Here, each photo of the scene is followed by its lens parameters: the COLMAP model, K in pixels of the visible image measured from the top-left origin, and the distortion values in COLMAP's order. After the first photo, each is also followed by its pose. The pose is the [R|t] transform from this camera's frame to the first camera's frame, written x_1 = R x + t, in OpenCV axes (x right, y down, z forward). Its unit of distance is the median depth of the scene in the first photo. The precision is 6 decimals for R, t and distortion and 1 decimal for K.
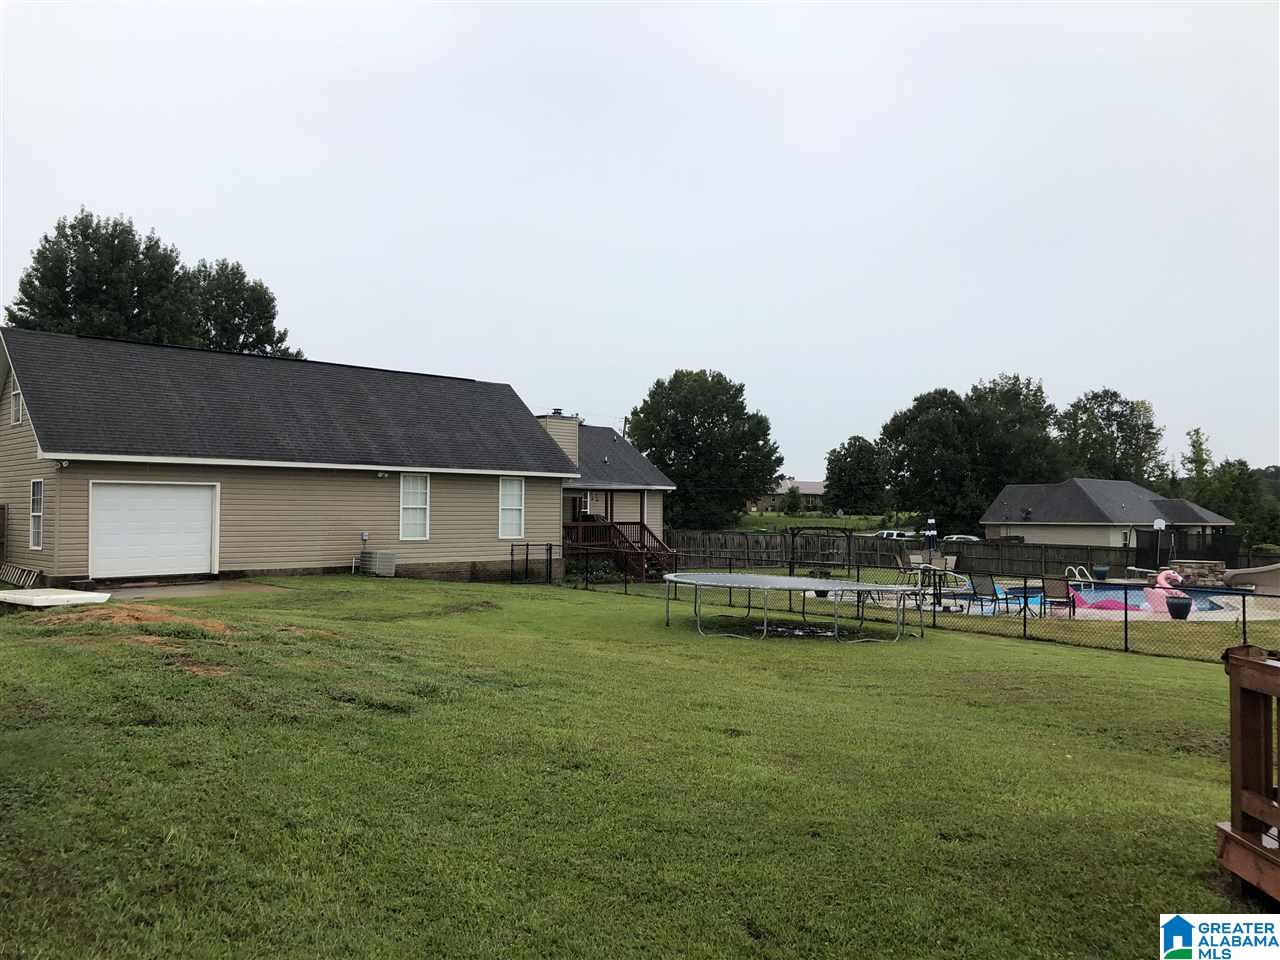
lens RADIAL K [[1050.2, 0, 613.9], [0, 1050.2, 472.0], [0, 0, 1]] dist [0.030535, -0.008424]
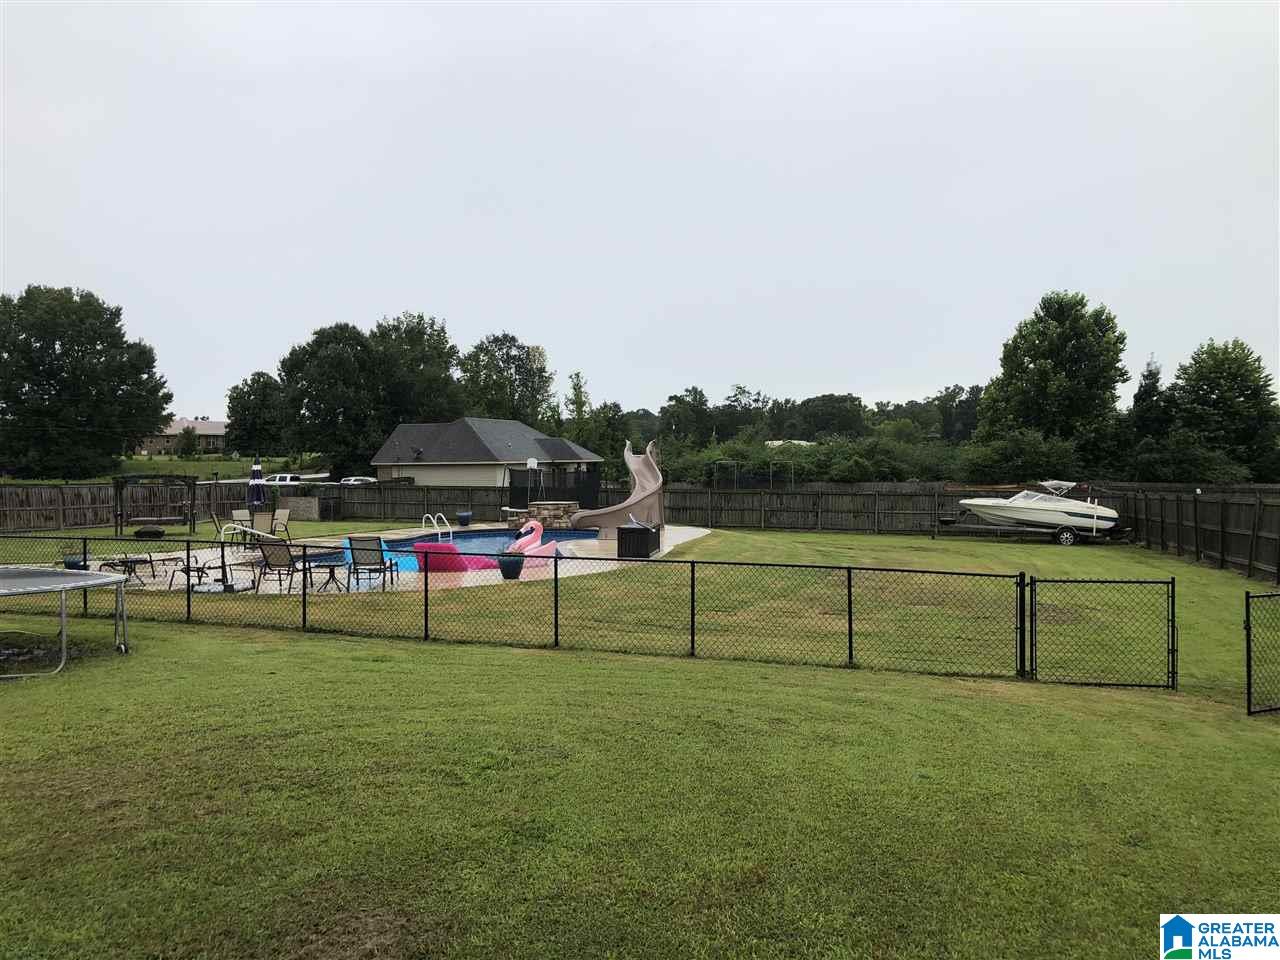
lens RADIAL K [[1050.2, 0, 613.9], [0, 1050.2, 472.0], [0, 0, 1]] dist [0.030535, -0.008424]
pose [[0.863824, -0.022750, 0.503280, 0.036304], [-0.005750, 0.998470, 0.055004, 0.001125], [-0.503761, -0.050408, 0.862371, 0.046332]]
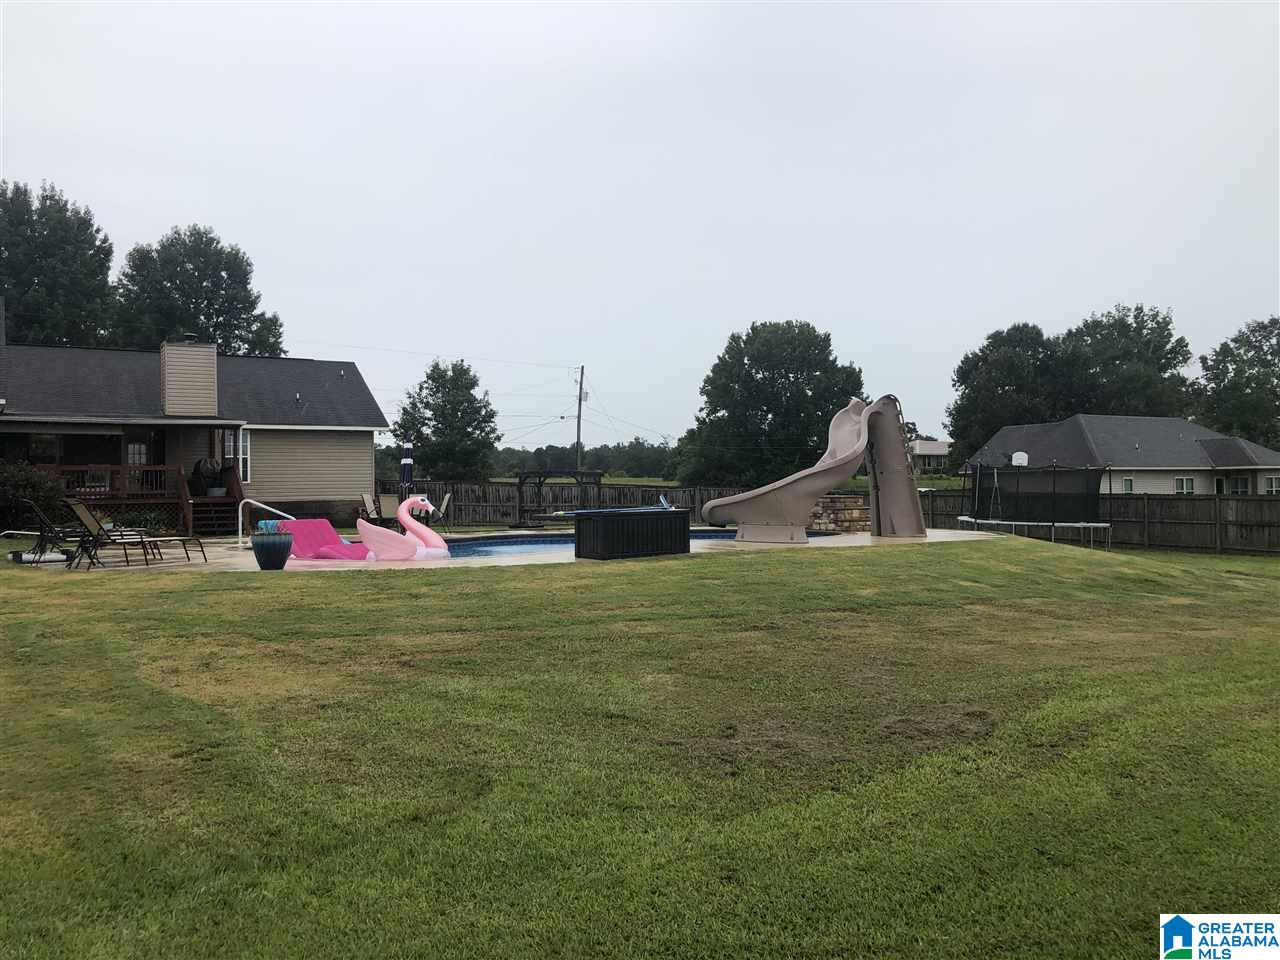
lens RADIAL K [[1032.4, 0, 640.0], [0, 1032.4, 480.0], [0, 0, 1]] dist [0.005271, -0.001145]
pose [[0.973913, -0.018916, -0.226130, 0.176337], [0.025625, 0.999313, 0.026770, 0.015756], [0.225469, -0.031866, 0.973729, 0.096388]]
